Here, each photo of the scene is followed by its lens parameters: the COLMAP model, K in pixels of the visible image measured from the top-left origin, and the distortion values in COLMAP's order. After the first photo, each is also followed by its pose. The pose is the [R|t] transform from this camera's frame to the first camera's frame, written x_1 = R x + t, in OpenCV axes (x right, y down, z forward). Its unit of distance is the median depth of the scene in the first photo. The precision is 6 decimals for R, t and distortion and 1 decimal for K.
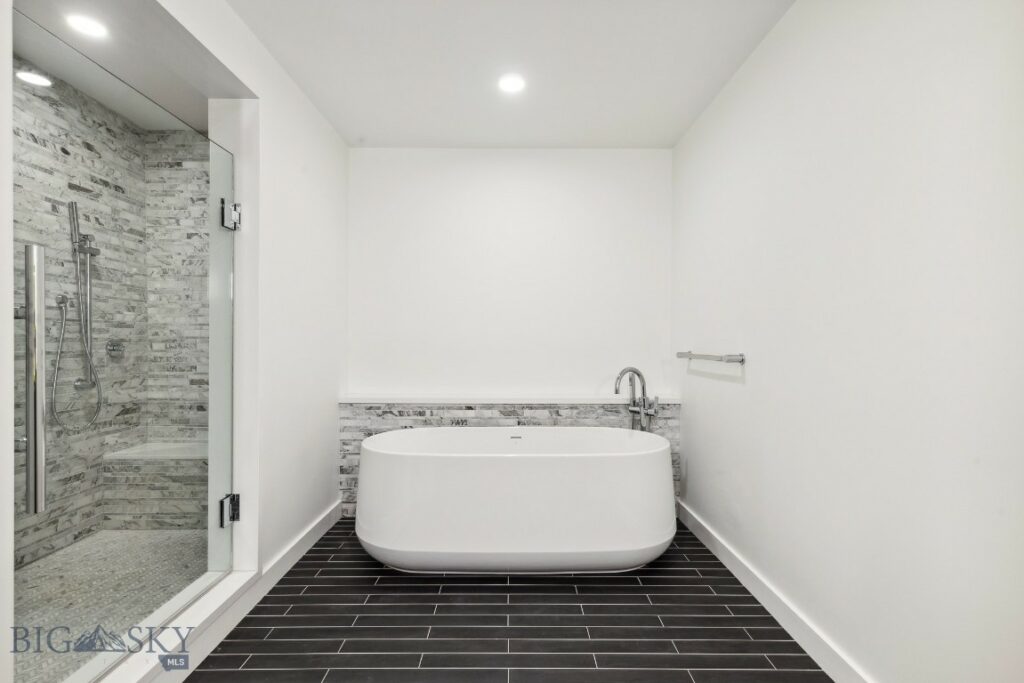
lens RADIAL K [[470.3, 0, 510.7], [0, 470.3, 343.1], [0, 0, 1]] dist [0.016893, -0.001191]
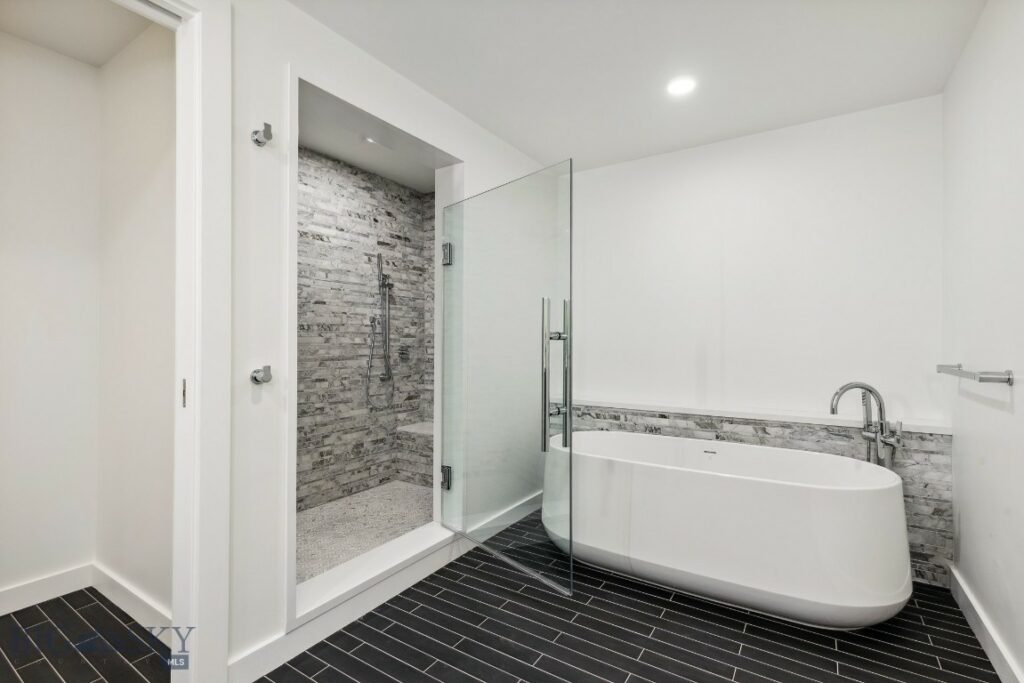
lens RADIAL K [[470.3, 0, 514.4], [0, 470.3, 339.7], [0, 0, 1]] dist [0.016893, -0.001191]
pose [[0.842727, -0.004653, -0.538321, 0.201391], [-0.002240, 0.999924, -0.012150, -0.010769], [0.538337, 0.011445, 0.842652, -0.001758]]
